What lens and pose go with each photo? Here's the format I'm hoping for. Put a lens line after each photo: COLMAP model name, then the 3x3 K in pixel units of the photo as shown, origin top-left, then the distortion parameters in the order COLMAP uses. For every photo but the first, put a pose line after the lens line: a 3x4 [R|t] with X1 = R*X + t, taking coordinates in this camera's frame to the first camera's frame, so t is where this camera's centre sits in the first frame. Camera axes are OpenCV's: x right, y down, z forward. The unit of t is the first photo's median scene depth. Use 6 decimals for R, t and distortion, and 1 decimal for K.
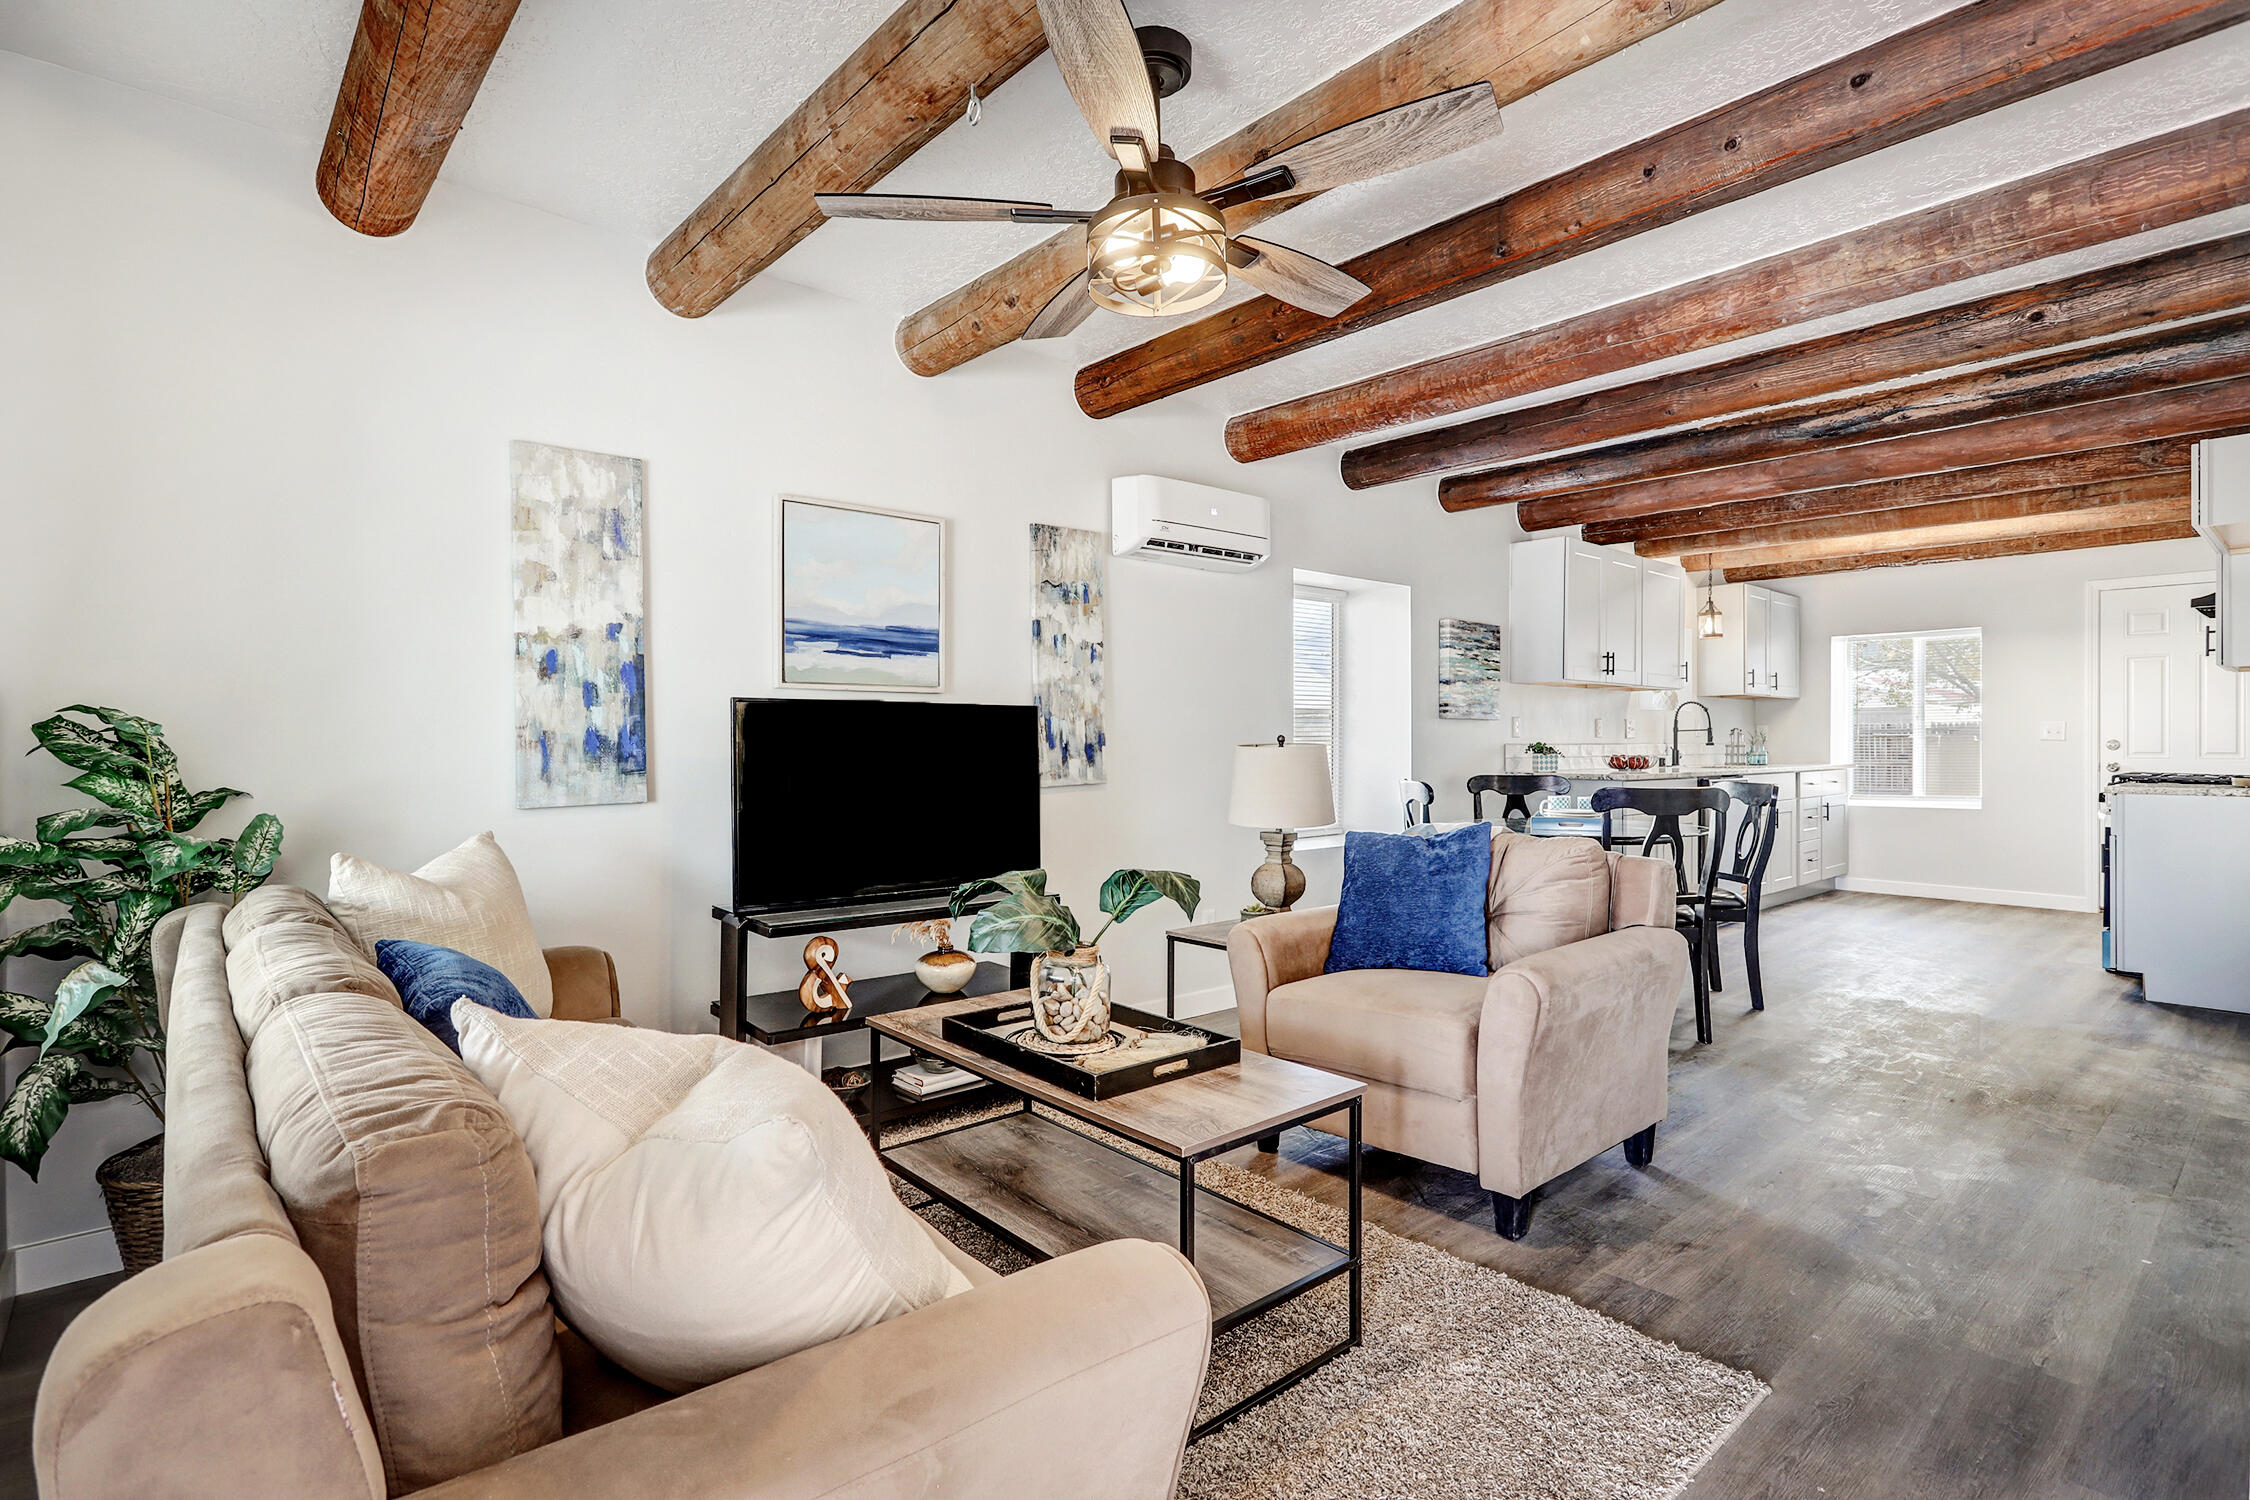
lens RADIAL K [[1086.3, 0, 1132.6], [0, 1086.3, 757.8], [0, 0, 1]] dist [-0.003831, 0.000595]
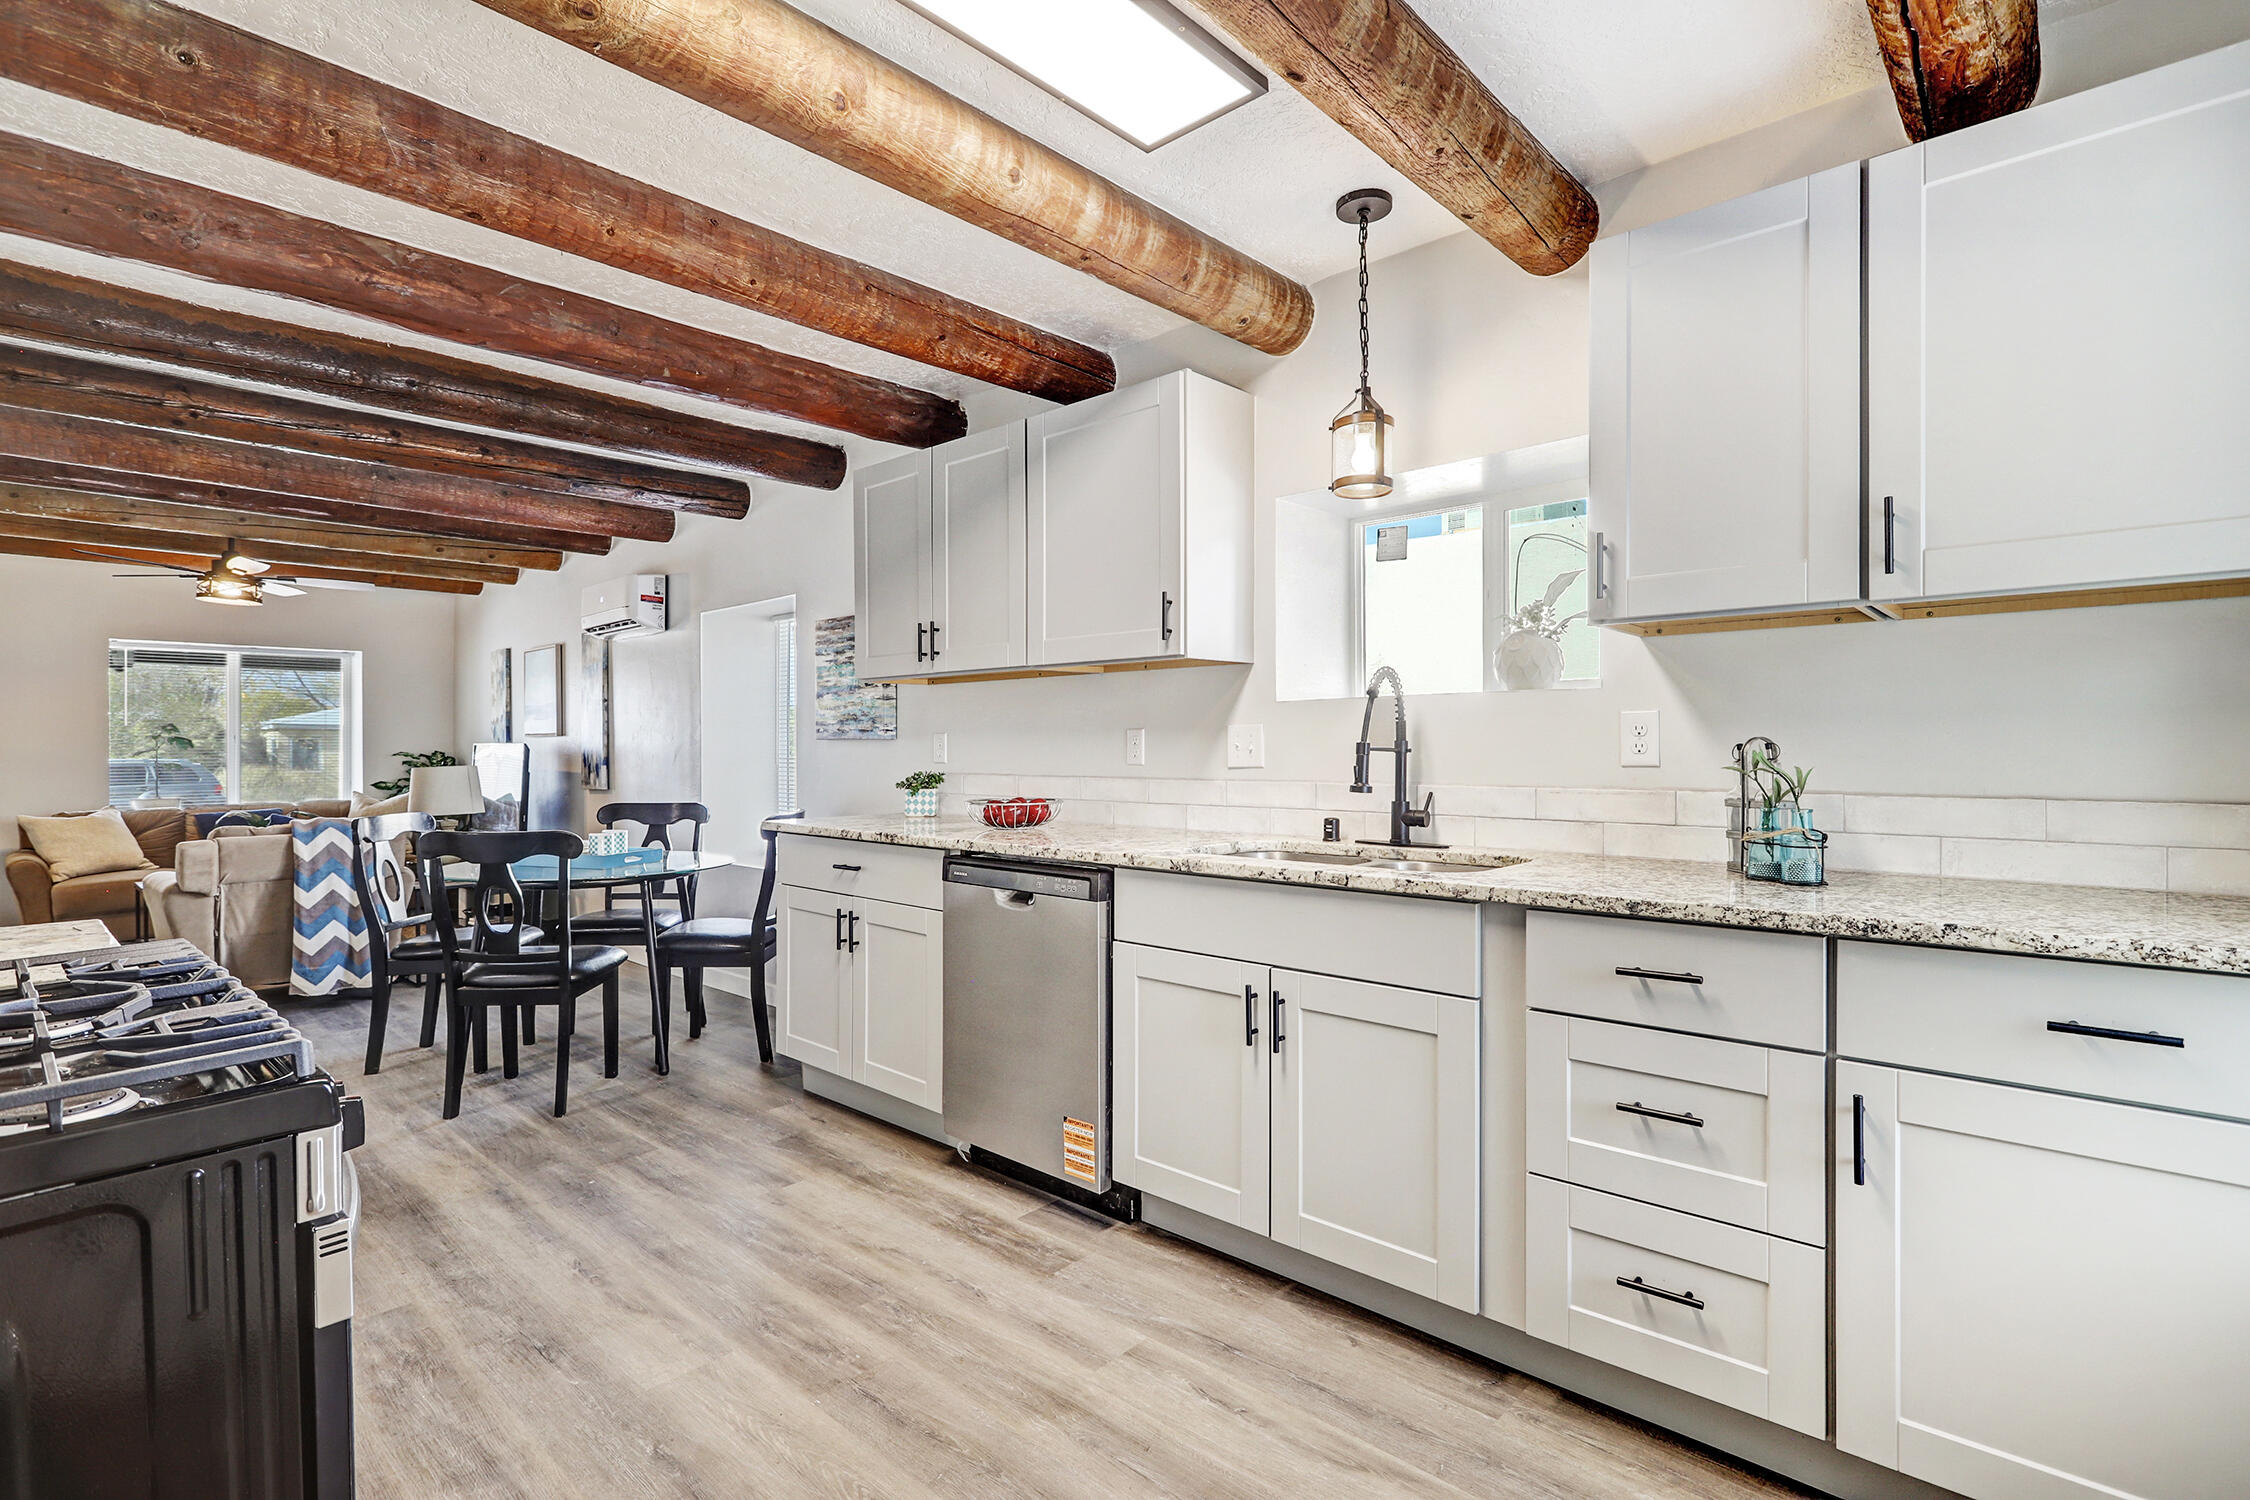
lens RADIAL K [[1066.3, 0, 1125.0], [0, 1066.3, 750.0], [0, 0, 1]] dist [-0.000438, -0.000327]
pose [[0.096544, 0.002545, -0.995325, 2.189052], [-0.011381, 0.999934, 0.001453, -0.060840], [0.995264, 0.011188, 0.096567, 2.228312]]
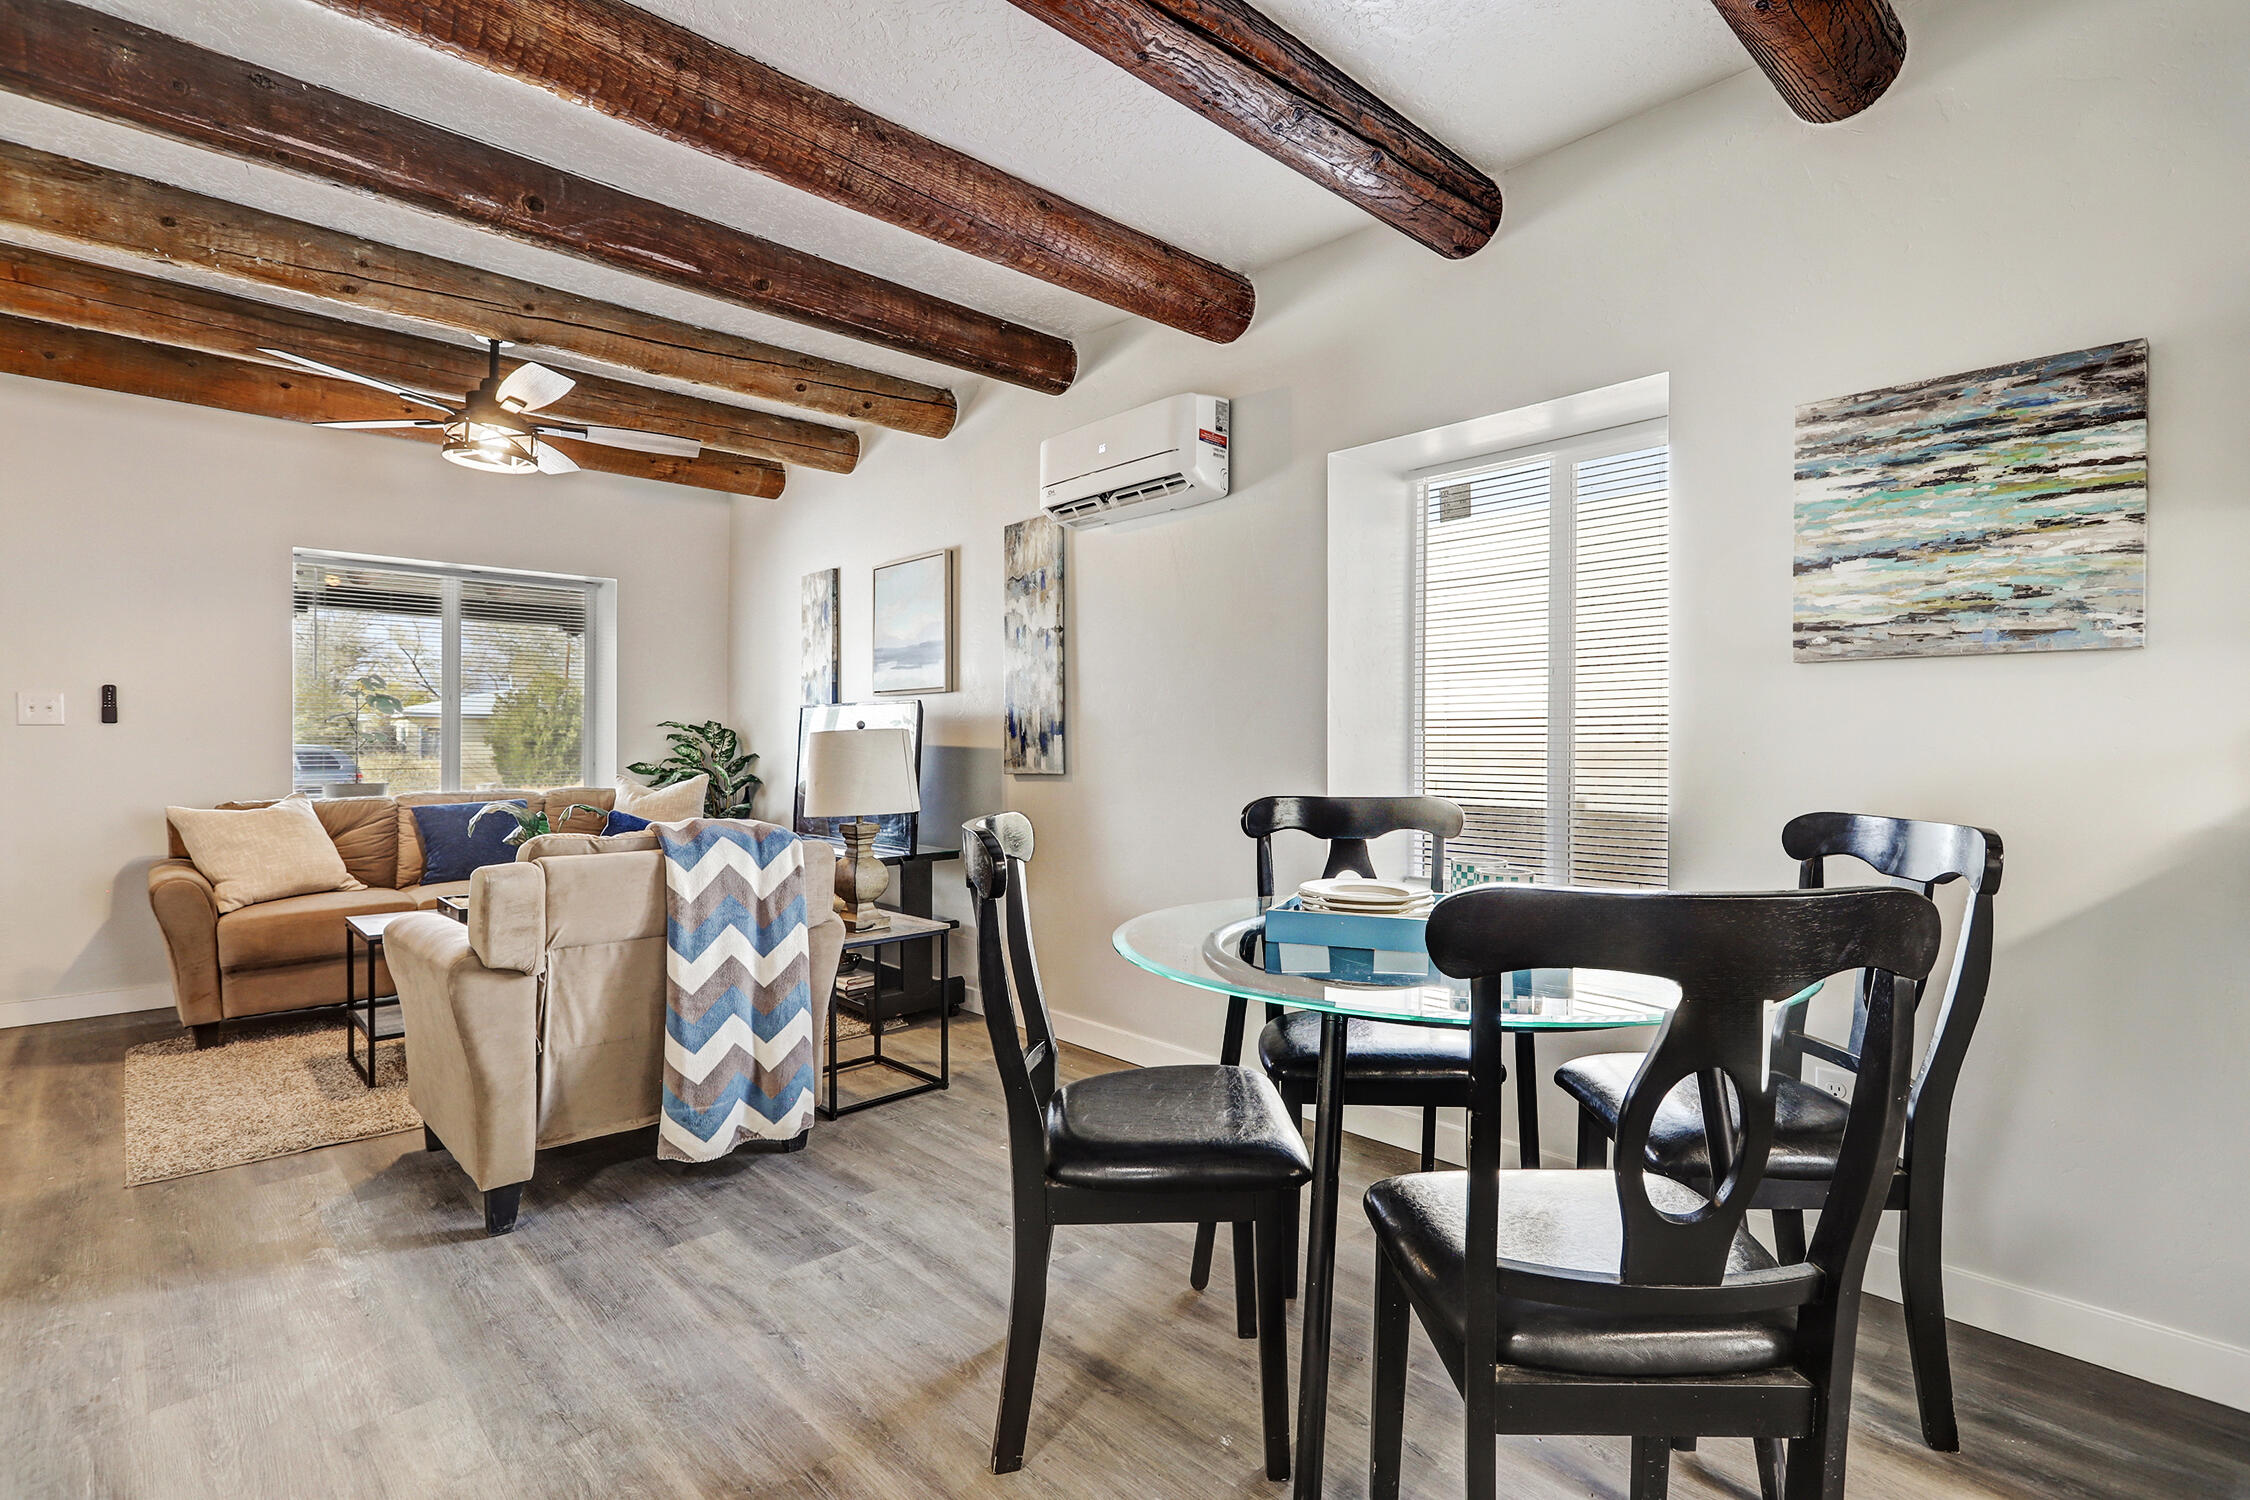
lens RADIAL K [[1081.0, 0, 1125.0], [0, 1081.0, 750.0], [0, 0, 1]] dist [-0.002267, -0.000125]
pose [[0.023948, 0.006251, -0.999694, 1.293010], [-0.017839, 0.999824, 0.005824, -0.005533], [0.999554, 0.017694, 0.024056, 1.447321]]
